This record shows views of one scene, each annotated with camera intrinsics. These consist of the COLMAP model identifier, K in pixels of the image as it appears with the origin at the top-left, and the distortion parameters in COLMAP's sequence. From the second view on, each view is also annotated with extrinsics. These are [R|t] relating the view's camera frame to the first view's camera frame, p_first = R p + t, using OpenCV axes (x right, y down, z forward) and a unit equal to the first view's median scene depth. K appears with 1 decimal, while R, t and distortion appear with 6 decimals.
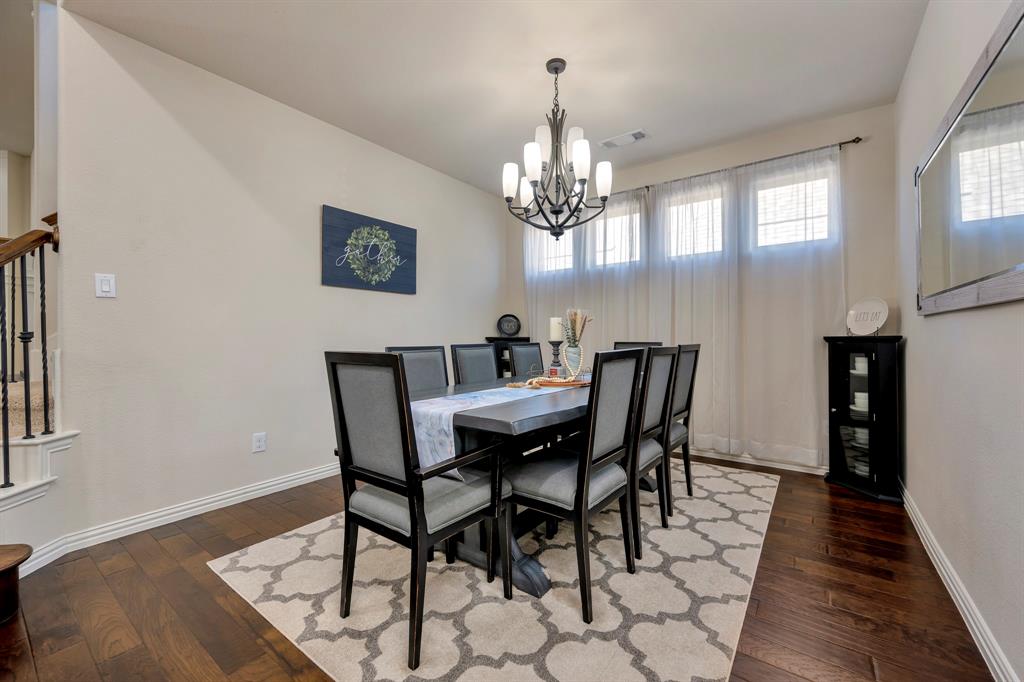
lens RADIAL K [[418.2, 0, 510.4], [0, 418.2, 332.1], [0, 0, 1]] dist [0.001859, -0.000821]
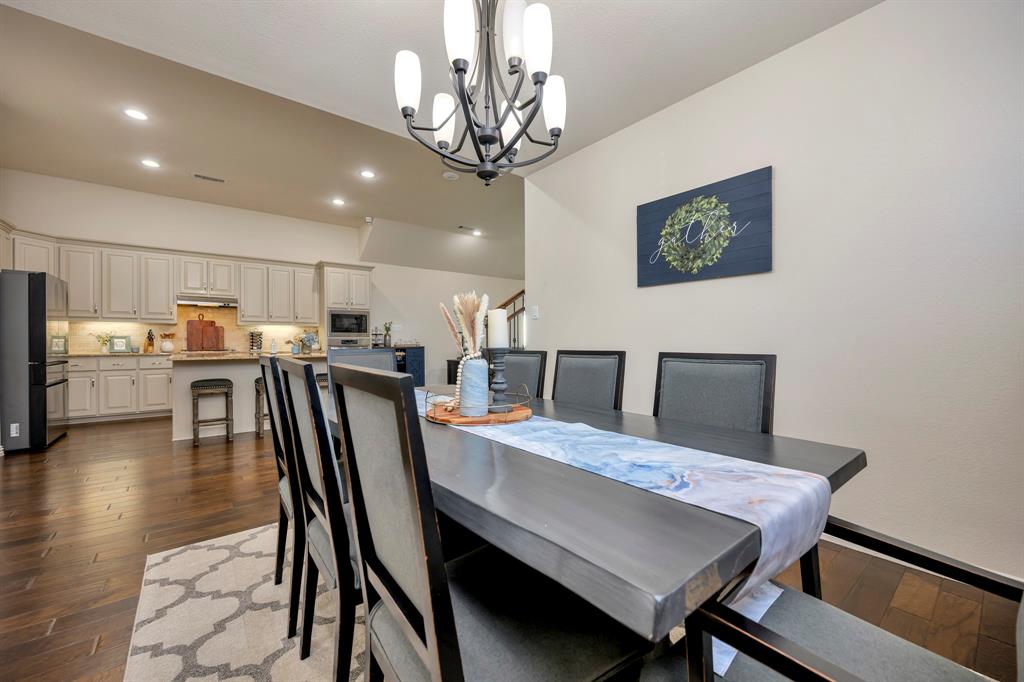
lens RADIAL K [[418.2, 0, 505.3], [0, 418.2, 344.4], [0, 0, 1]] dist [0.001859, -0.000821]
pose [[-0.289194, 0.009893, -0.957220, 0.550392], [0.009046, 0.999930, 0.007601, 0.011363], [0.957228, -0.006461, -0.289263, 0.913299]]
